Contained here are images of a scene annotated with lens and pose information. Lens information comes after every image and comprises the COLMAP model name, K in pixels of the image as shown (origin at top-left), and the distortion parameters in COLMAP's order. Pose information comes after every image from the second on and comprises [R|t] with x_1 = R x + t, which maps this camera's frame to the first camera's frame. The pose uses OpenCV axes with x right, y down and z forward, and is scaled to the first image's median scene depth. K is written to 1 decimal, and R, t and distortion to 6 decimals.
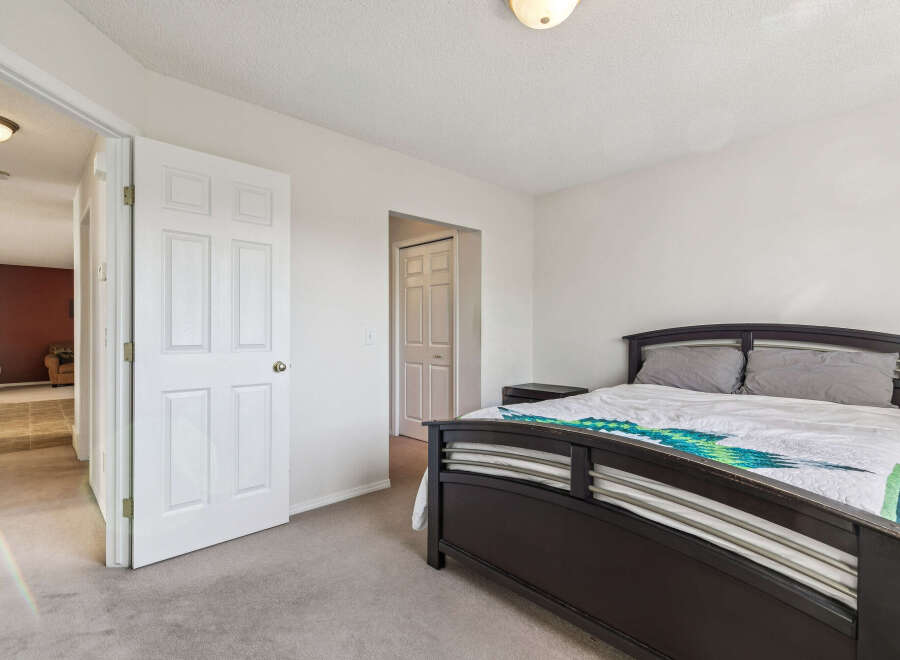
lens RADIAL K [[446.1, 0, 450.0], [0, 446.1, 330.0], [0, 0, 1]] dist [0.000402, 0.000019]
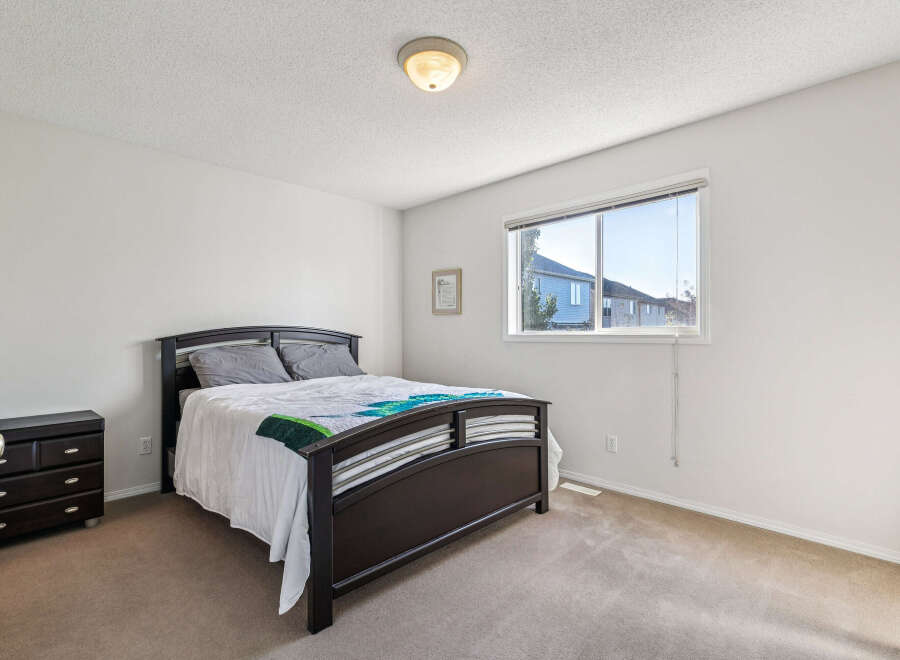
lens RADIAL K [[446.1, 0, 450.0], [0, 446.1, 330.0], [0, 0, 1]] dist [0.000402, 0.000019]
pose [[-0.011355, -0.006521, 0.999914, -0.693668], [0.004795, 0.999967, 0.006576, -0.008633], [-0.999924, 0.004869, -0.011323, 0.637304]]
